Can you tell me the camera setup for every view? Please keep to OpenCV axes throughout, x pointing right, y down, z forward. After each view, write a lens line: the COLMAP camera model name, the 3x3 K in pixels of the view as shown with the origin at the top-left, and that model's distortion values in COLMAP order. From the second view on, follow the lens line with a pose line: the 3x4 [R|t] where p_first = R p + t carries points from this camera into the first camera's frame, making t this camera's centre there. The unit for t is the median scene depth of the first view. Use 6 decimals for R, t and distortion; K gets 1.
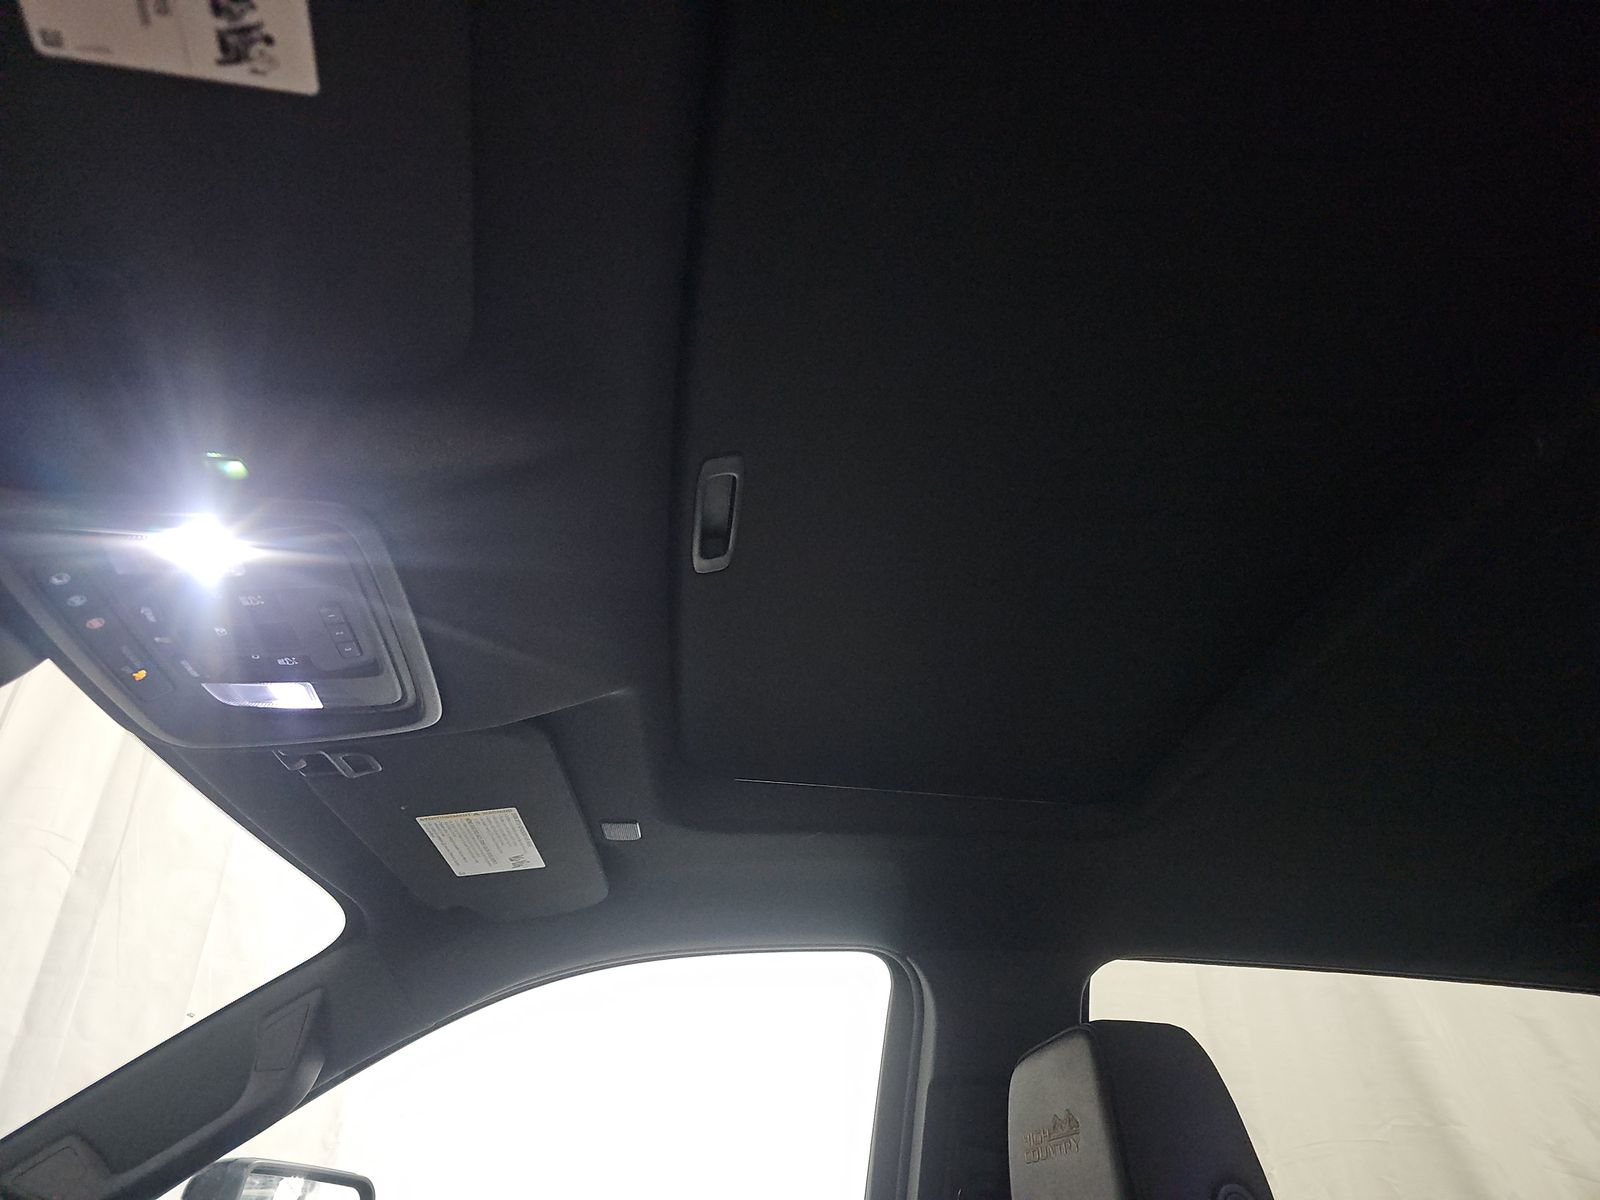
lens RADIAL K [[1099.5, 0, 800.0], [0, 1099.5, 600.0], [0, 0, 1]] dist [0.003503, -0.005662]
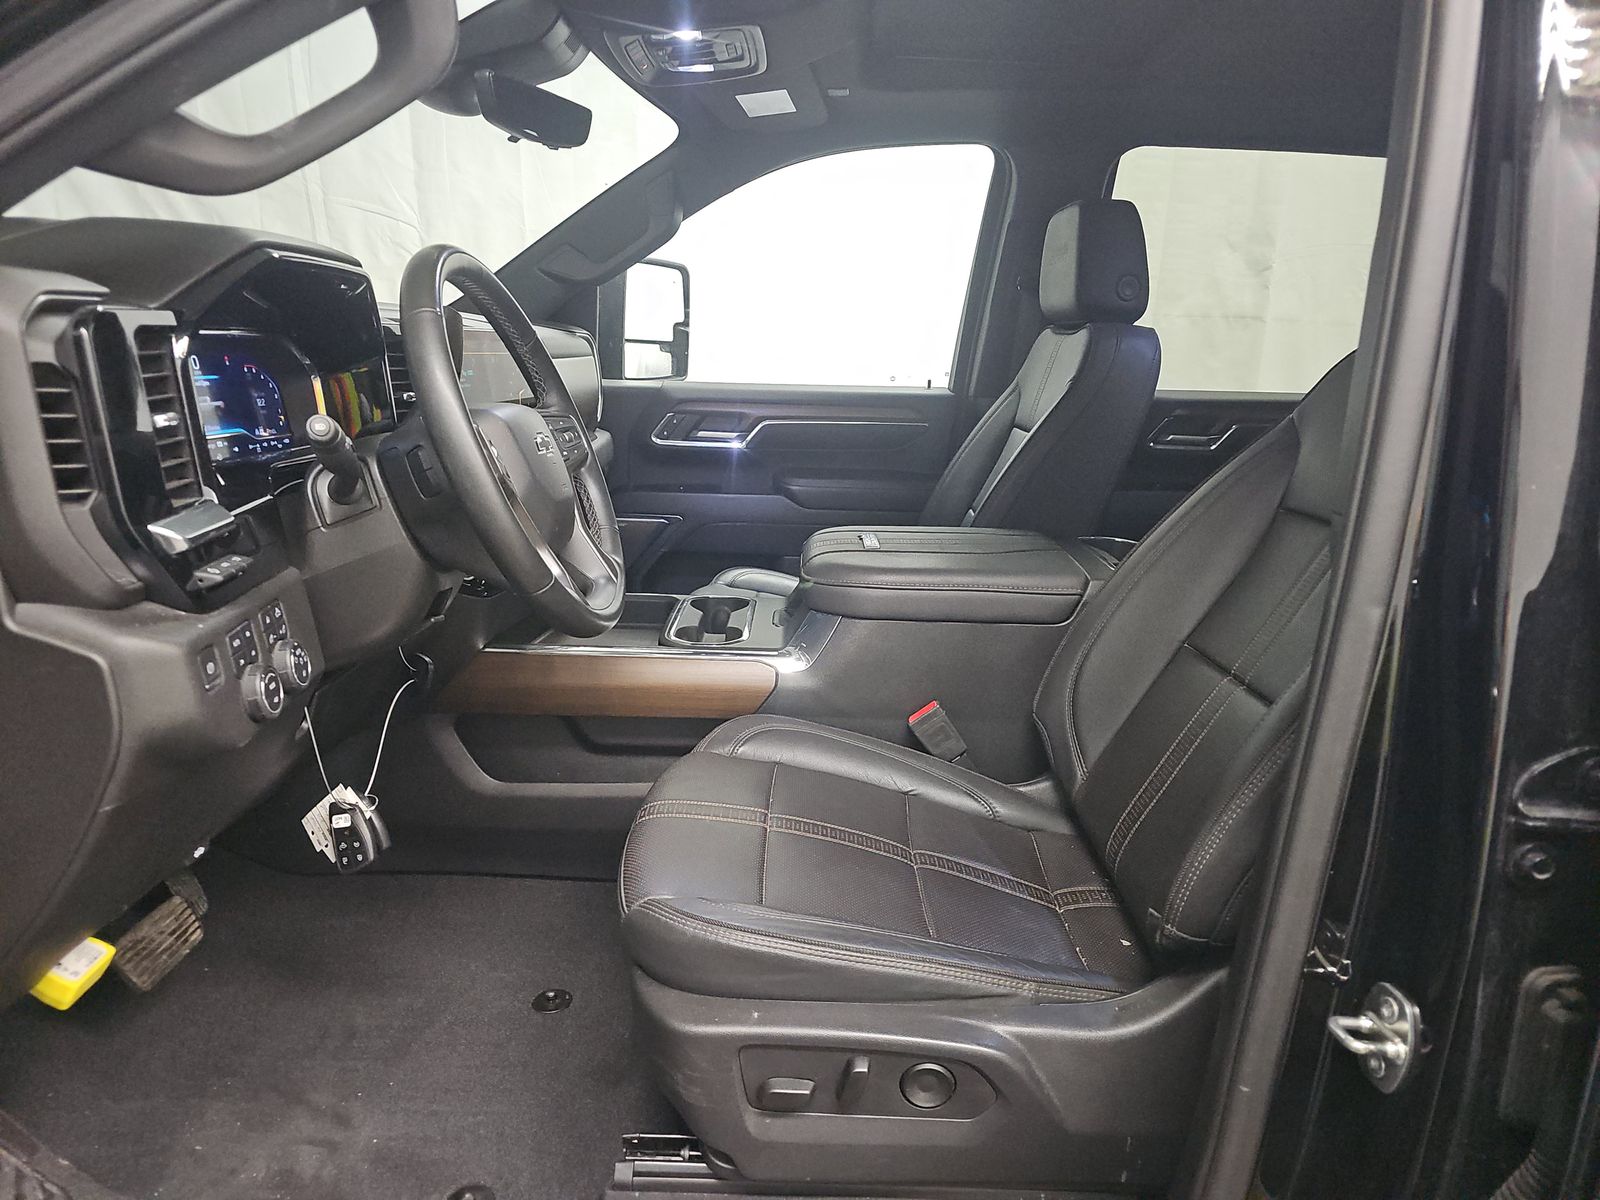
lens RADIAL K [[1099.5, 0, 800.0], [0, 1099.5, 600.0], [0, 0, 1]] dist [0.003503, -0.005662]
pose [[0.992743, 0.049154, -0.109749, 0.012274], [0.043002, 0.707193, 0.705712, -0.467692], [0.112302, -0.705310, 0.699947, -0.835293]]
